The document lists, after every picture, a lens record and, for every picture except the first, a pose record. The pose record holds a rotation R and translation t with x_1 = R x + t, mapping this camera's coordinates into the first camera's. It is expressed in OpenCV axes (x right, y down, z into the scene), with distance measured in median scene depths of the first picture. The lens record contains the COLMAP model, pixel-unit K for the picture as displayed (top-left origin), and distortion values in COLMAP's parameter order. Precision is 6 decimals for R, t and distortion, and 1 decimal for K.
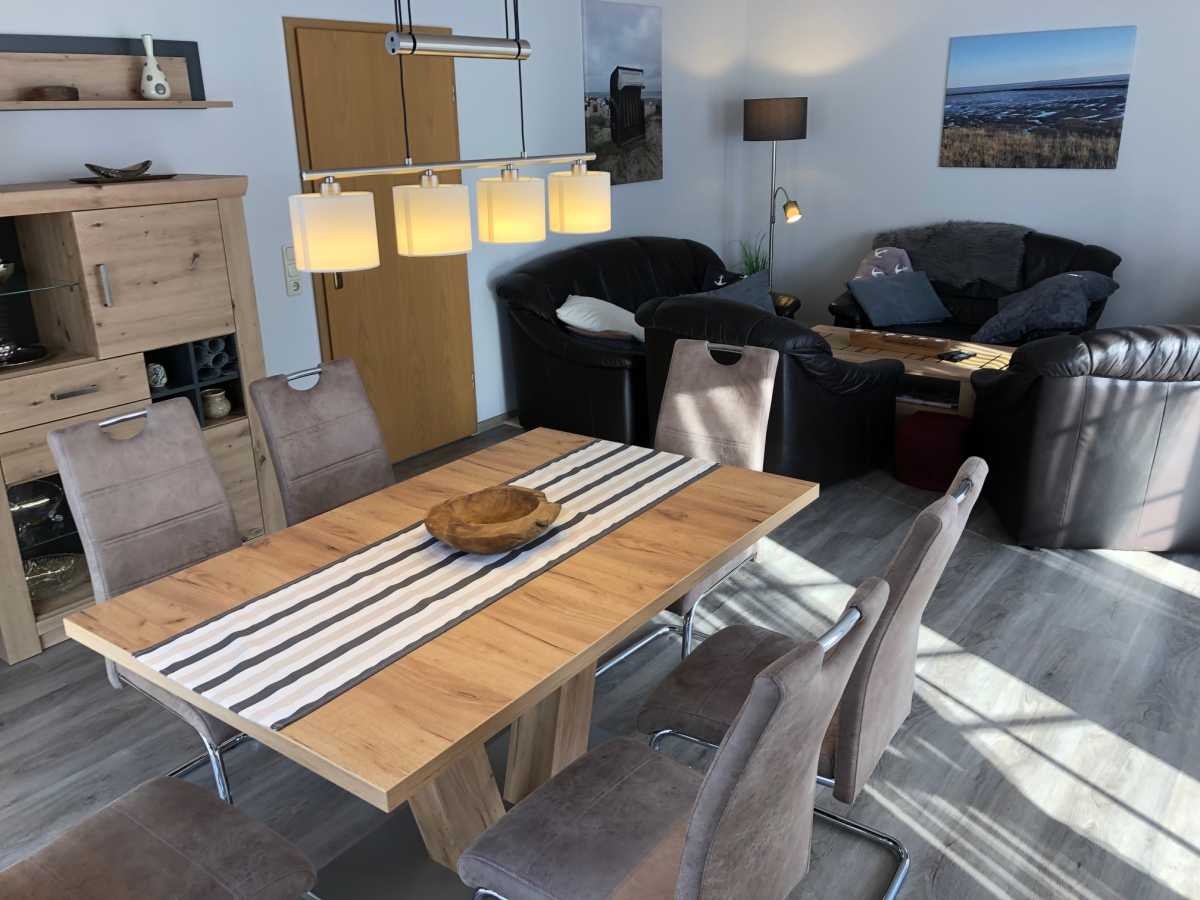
lens RADIAL K [[984.7, 0, 598.3], [0, 984.7, 445.1], [0, 0, 1]] dist [0.038776, -0.045525]
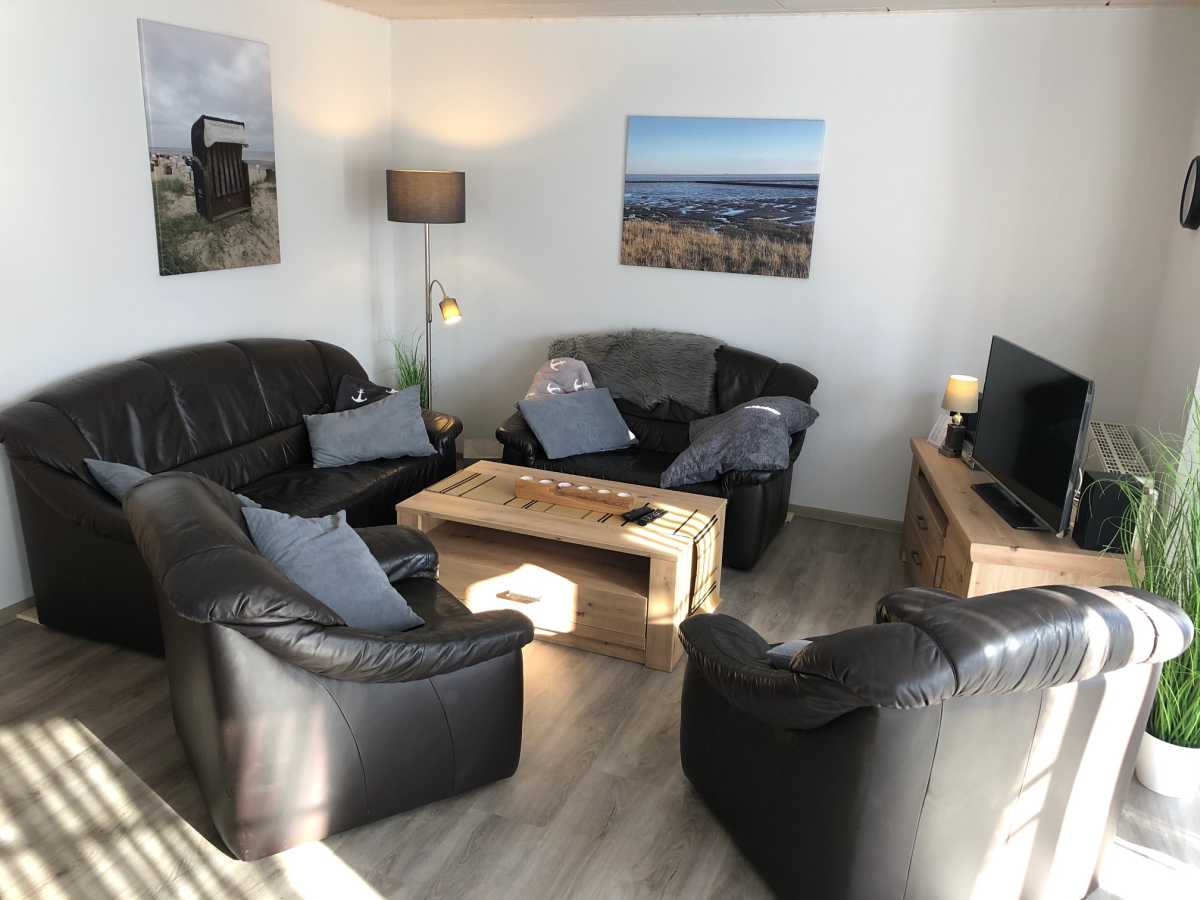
lens RADIAL K [[984.7, 0, 597.8], [0, 984.7, 456.2], [0, 0, 1]] dist [0.038776, -0.045525]
pose [[0.958061, -0.015685, 0.286134, 0.083535], [0.027908, 0.998861, -0.038690, -0.087839], [-0.285201, 0.045053, 0.957408, 0.209053]]
